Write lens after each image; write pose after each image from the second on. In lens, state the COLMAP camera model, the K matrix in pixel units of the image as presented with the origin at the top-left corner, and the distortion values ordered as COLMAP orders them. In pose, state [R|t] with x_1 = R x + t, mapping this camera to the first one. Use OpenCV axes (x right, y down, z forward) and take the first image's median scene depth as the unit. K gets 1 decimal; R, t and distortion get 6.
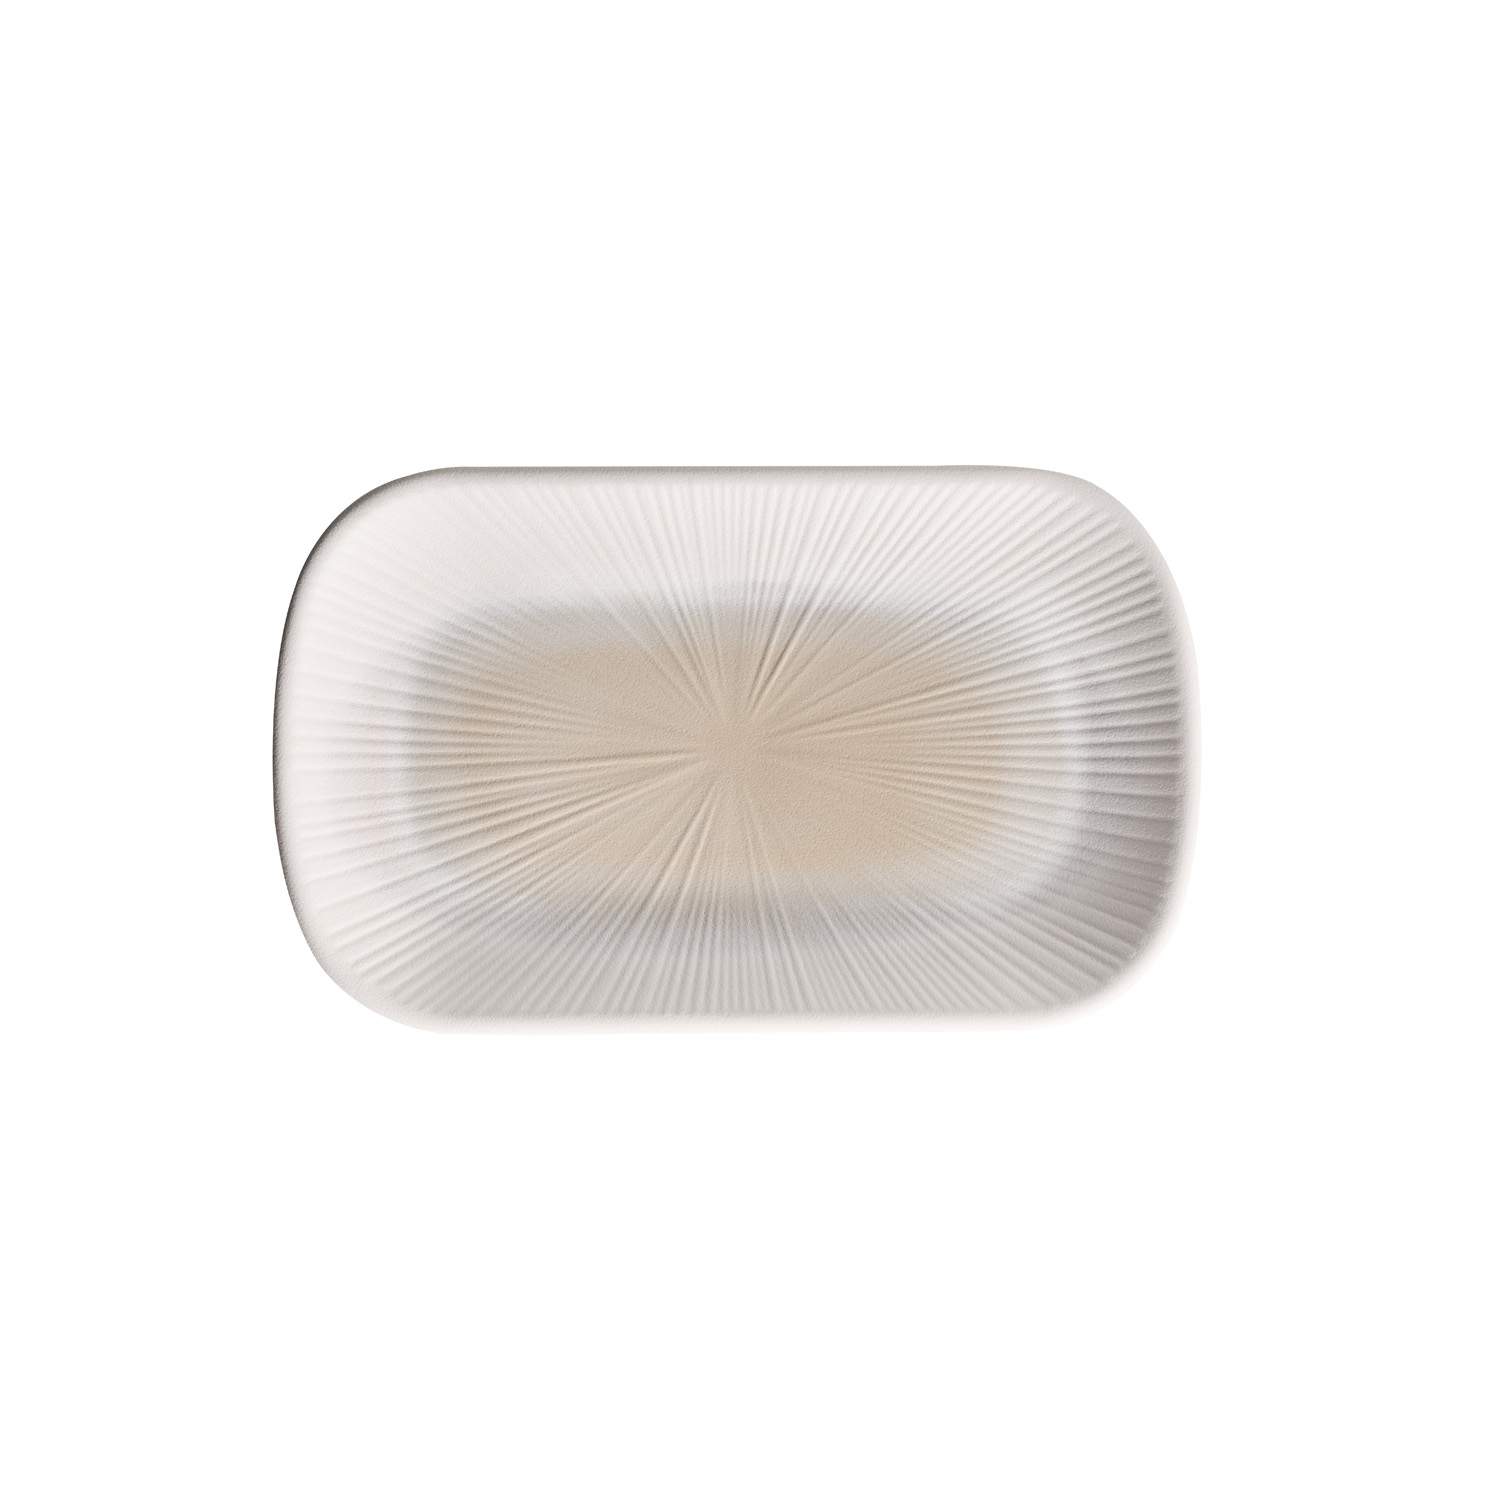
lens RADIAL K [[4948.3, 0, 751.4], [0, 4948.3, 748.4], [0, 0, 1]] dist [-0.172482, 0.000000]
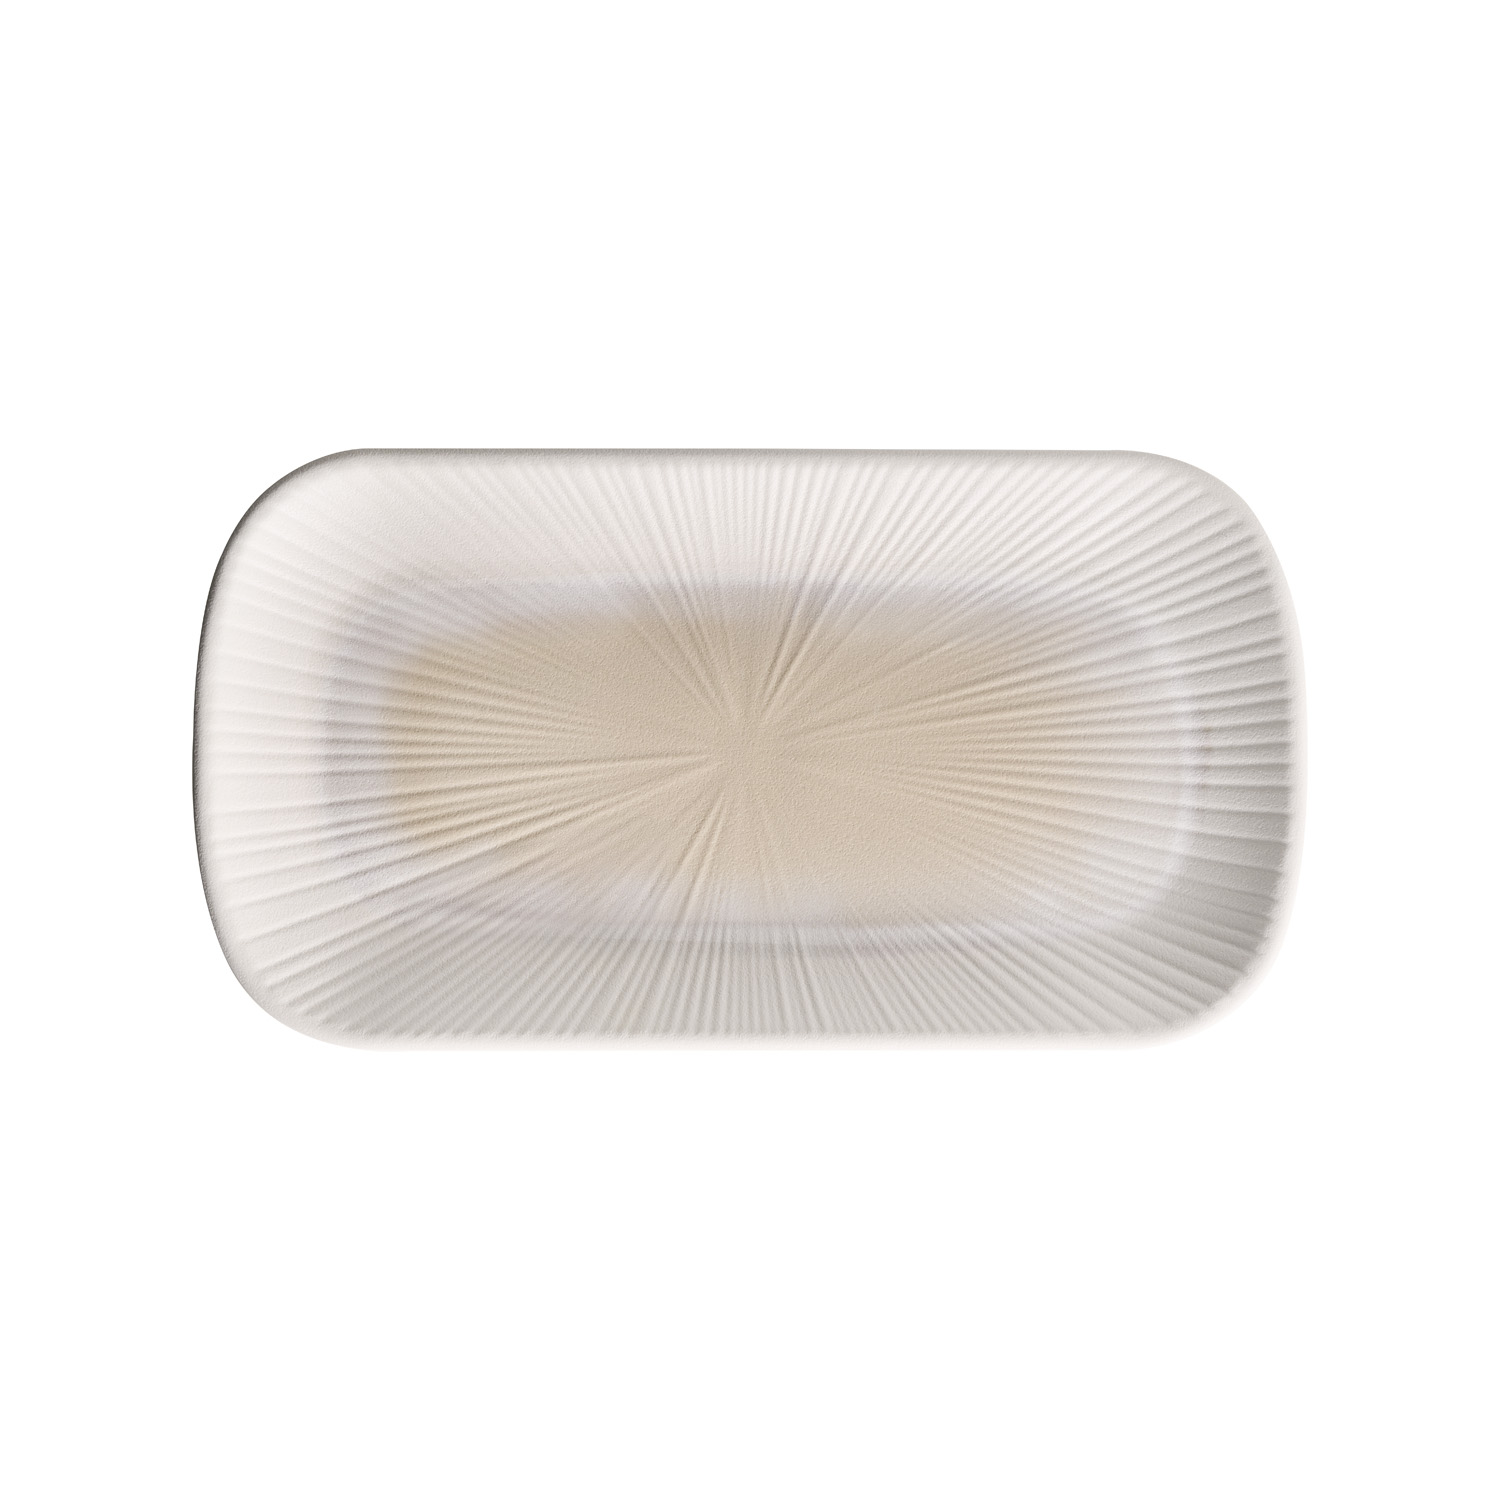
lens RADIAL K [[4948.3, 0, 748.3], [0, 4948.3, 751.8], [0, 0, 1]] dist [-0.172482, 0.000000]
pose [[0.999971, 0.007019, -0.002821, -0.000608], [-0.007018, 0.999975, 0.000212, 0.000056], [0.002823, -0.000192, 0.999996, 0.154036]]
